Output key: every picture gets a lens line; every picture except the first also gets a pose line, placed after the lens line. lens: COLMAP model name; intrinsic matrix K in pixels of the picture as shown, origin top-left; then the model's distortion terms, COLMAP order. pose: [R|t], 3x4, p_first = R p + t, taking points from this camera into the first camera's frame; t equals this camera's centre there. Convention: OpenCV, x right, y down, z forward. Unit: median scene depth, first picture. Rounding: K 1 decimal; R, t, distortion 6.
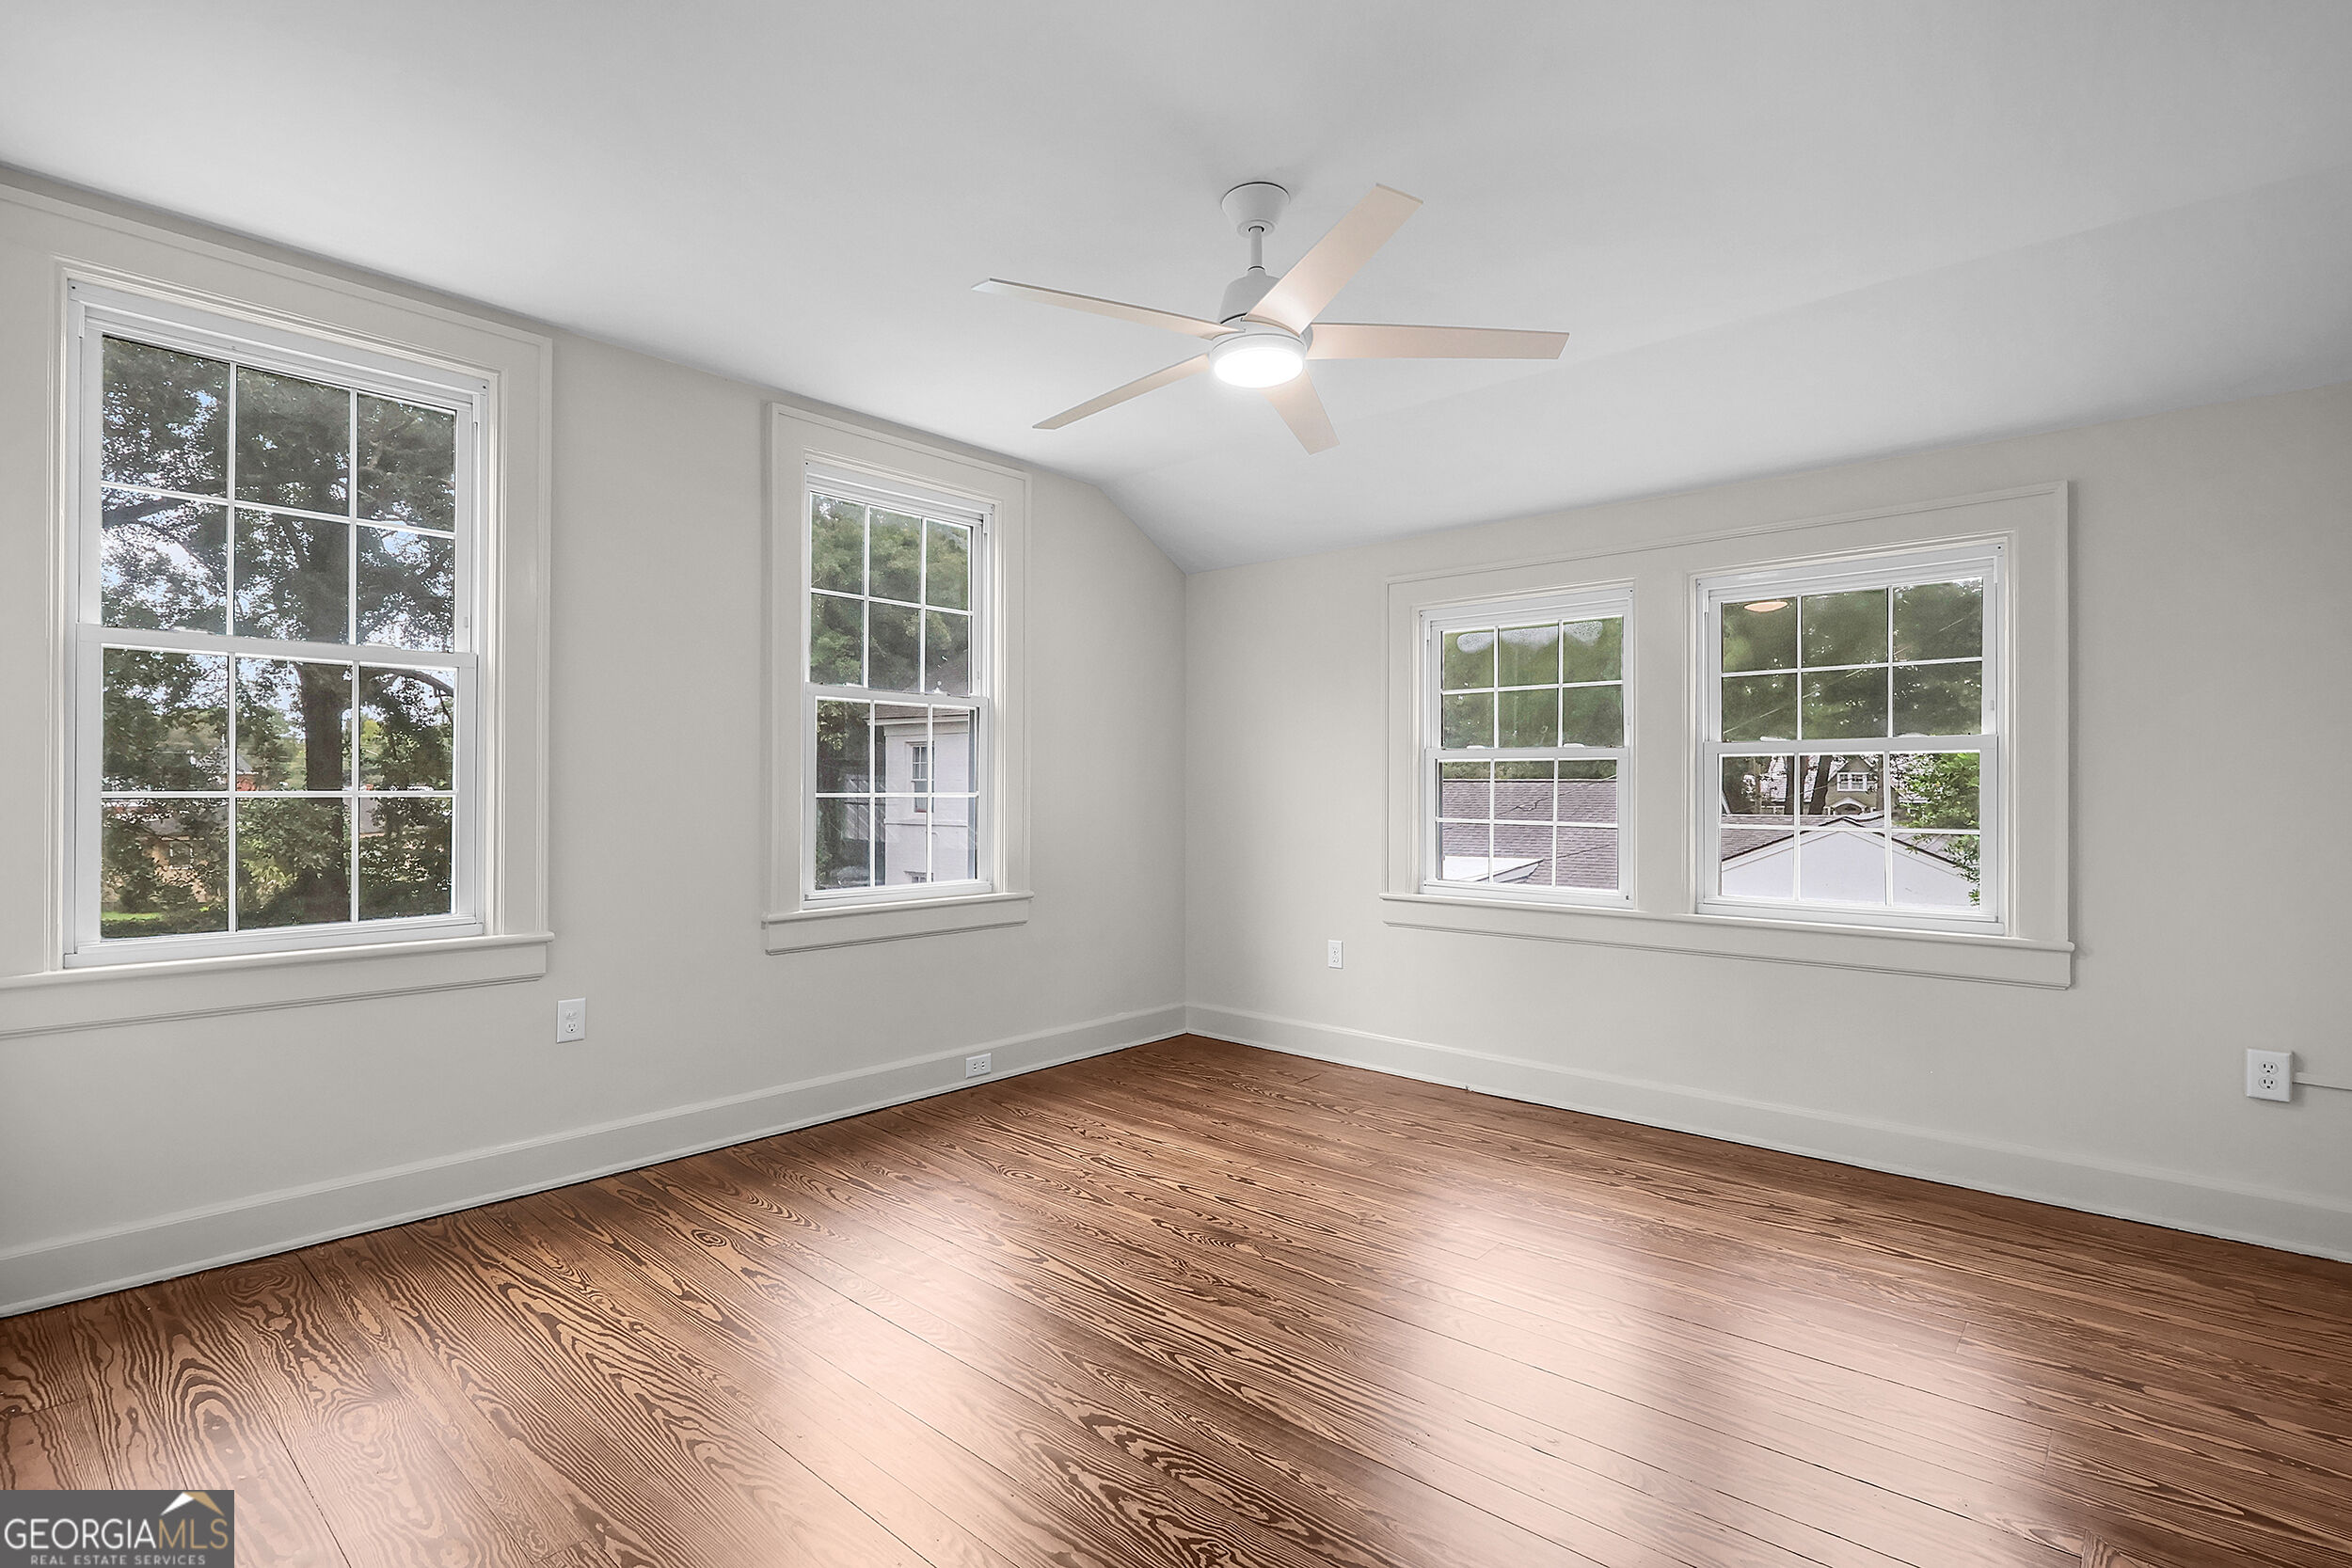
lens RADIAL K [[1102.3, 0, 1178.3], [0, 1102.3, 784.4], [0, 0, 1]] dist [-0.004869, 0.002407]
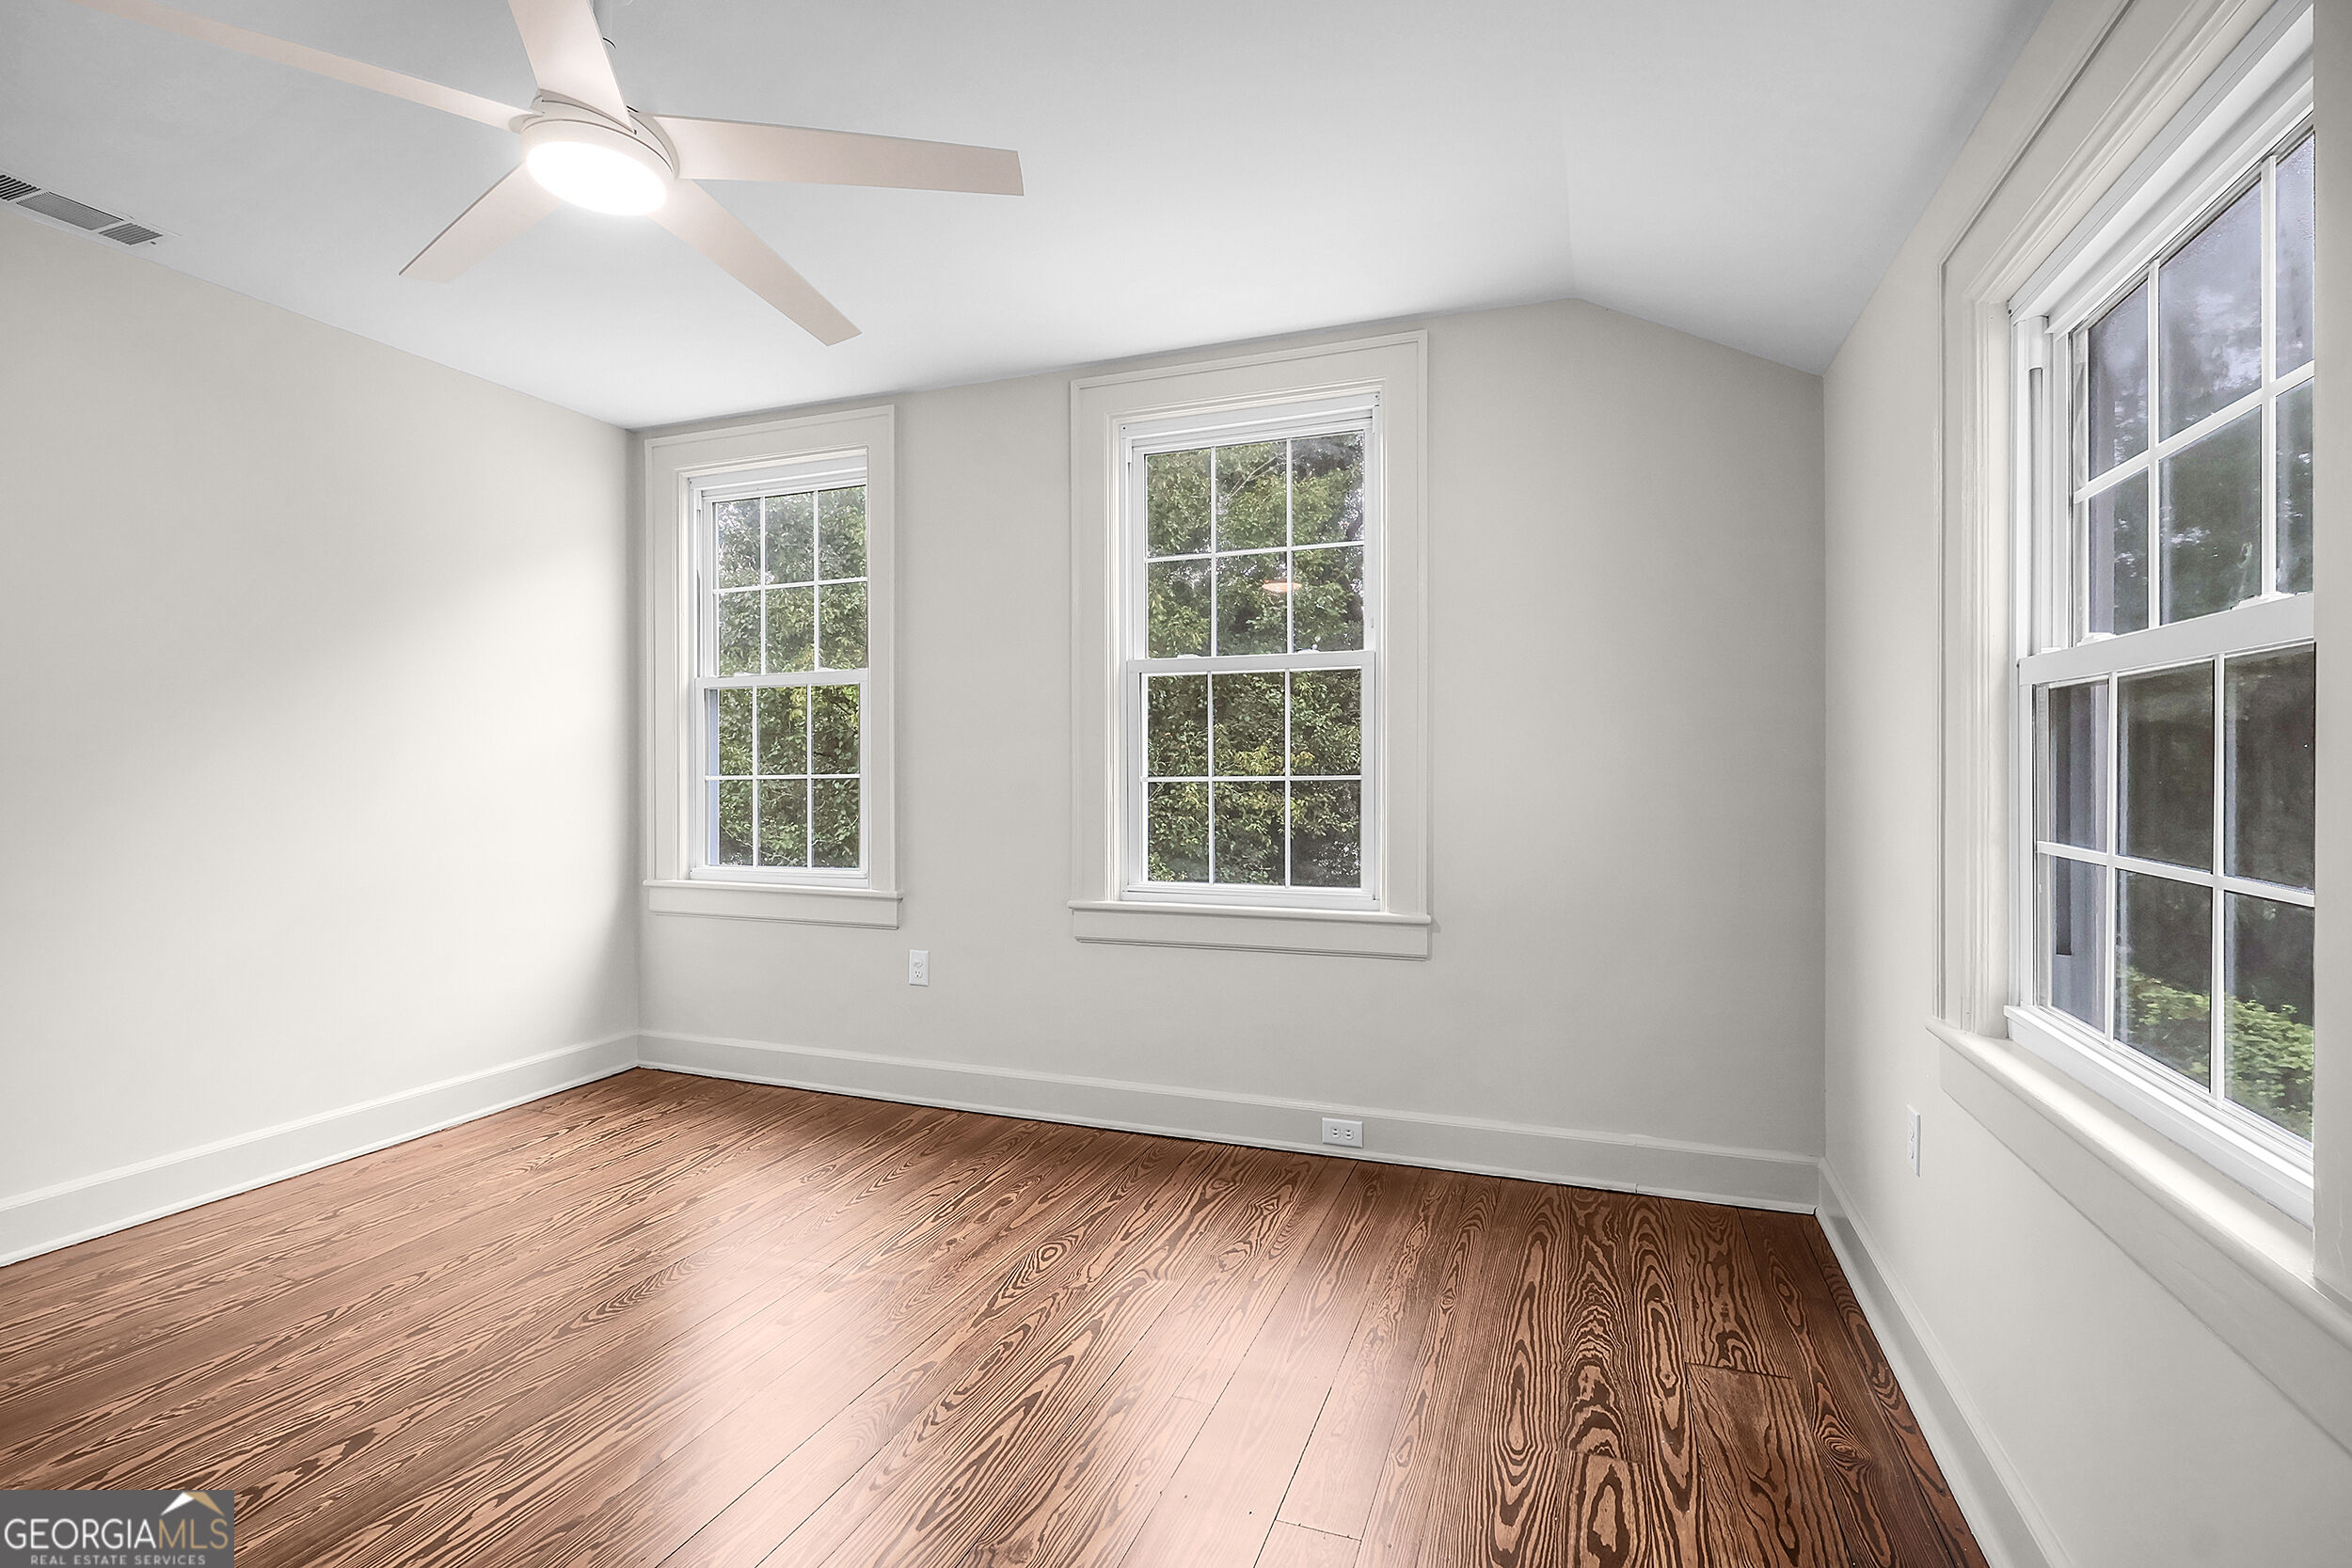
lens RADIAL K [[1102.3, 0, 1165.7], [0, 1102.3, 781.3], [0, 0, 1]] dist [-0.004869, 0.002407]
pose [[0.362182, 0.000327, -0.932107, 0.609673], [0.003320, 0.999993, 0.001641, 0.011383], [0.932102, -0.003689, 0.362178, 0.761322]]
